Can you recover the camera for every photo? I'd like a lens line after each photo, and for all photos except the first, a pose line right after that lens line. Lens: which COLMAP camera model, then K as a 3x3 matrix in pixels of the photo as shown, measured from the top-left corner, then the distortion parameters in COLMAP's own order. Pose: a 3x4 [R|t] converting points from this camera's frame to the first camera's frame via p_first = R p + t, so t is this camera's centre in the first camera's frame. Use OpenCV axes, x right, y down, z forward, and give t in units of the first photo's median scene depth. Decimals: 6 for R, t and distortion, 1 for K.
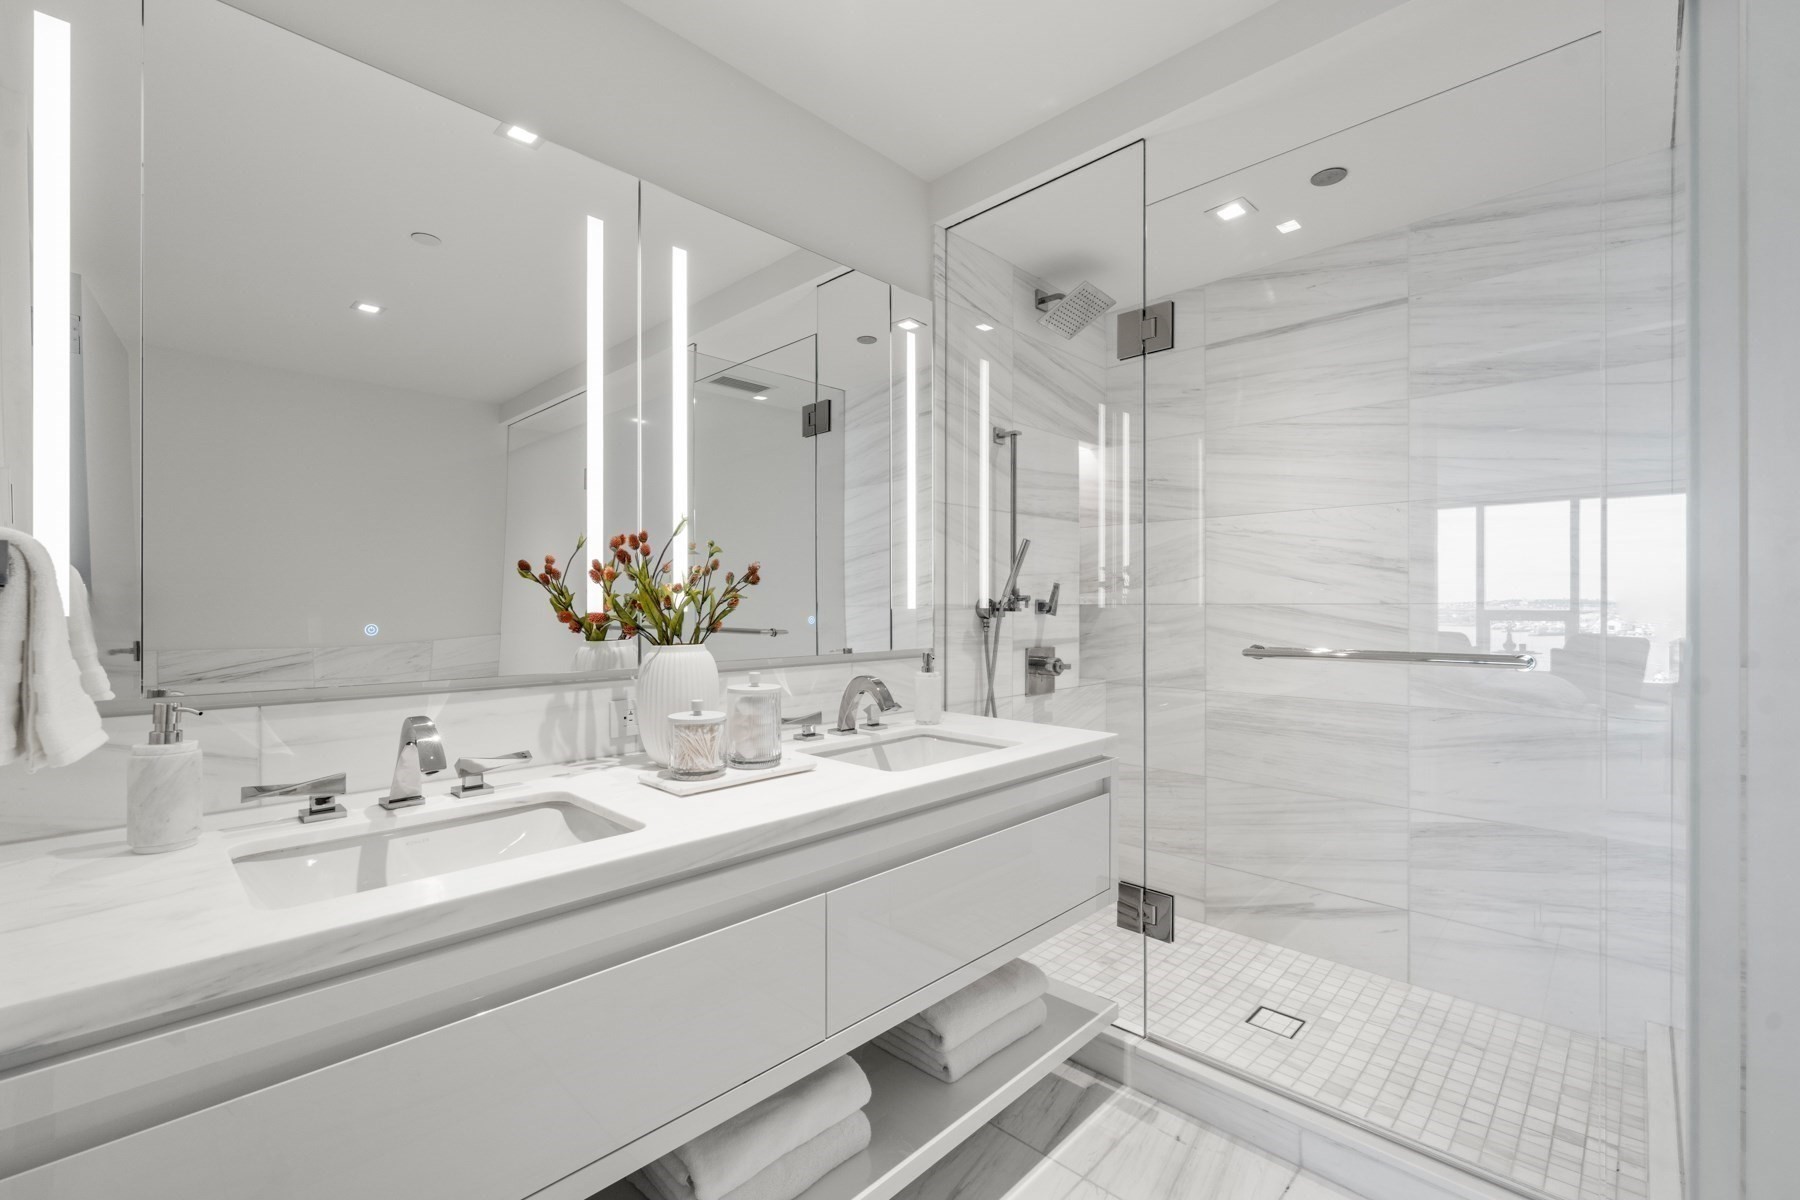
lens RADIAL K [[770.9, 0, 908.1], [0, 770.9, 605.9], [0, 0, 1]] dist [-0.000196, 0.000227]
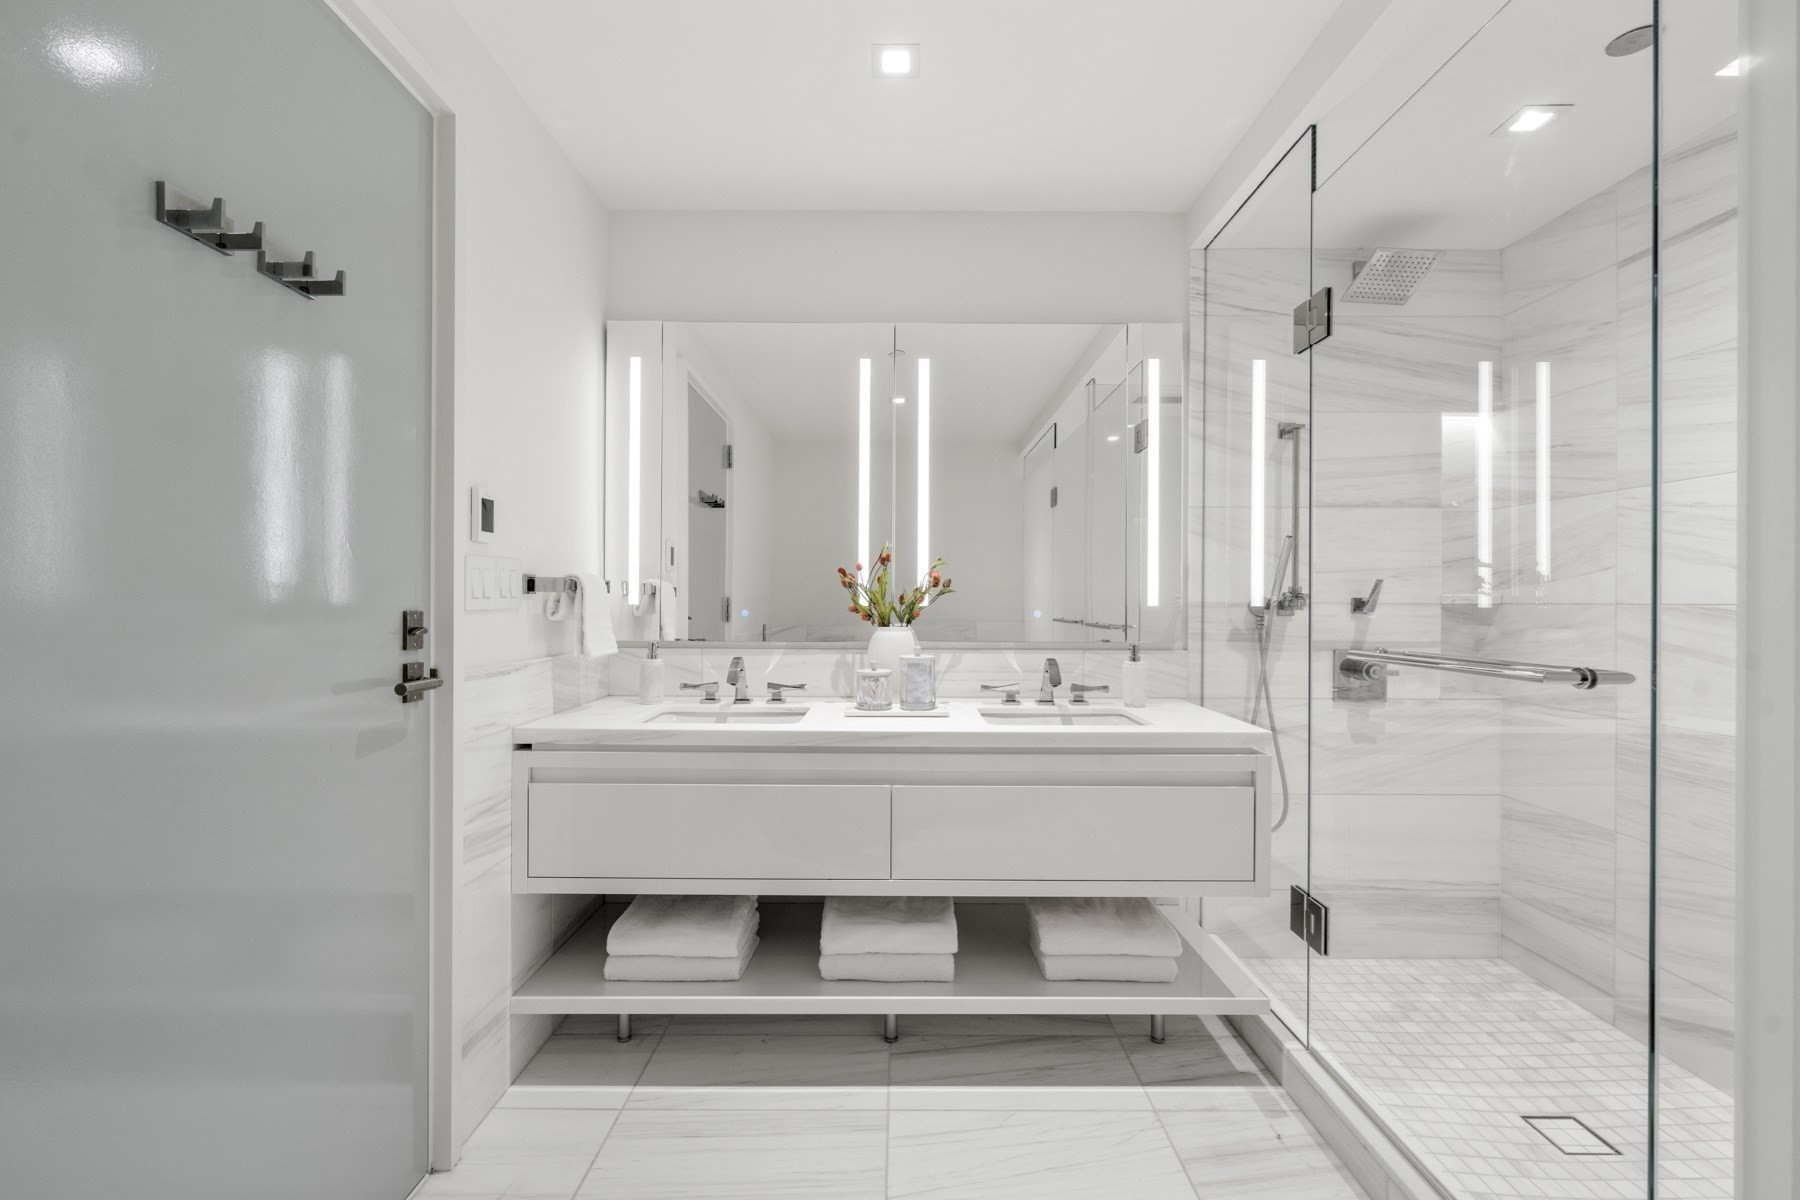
lens RADIAL K [[764.9, 0, 888.6], [0, 764.9, 598.0], [0, 0, 1]] dist [0.000323, -0.000250]
pose [[0.695152, 0.003492, -0.718854, 0.504104], [-0.006293, 0.999979, -0.001228, -0.003501], [0.718835, 0.005378, 0.695160, -0.042474]]
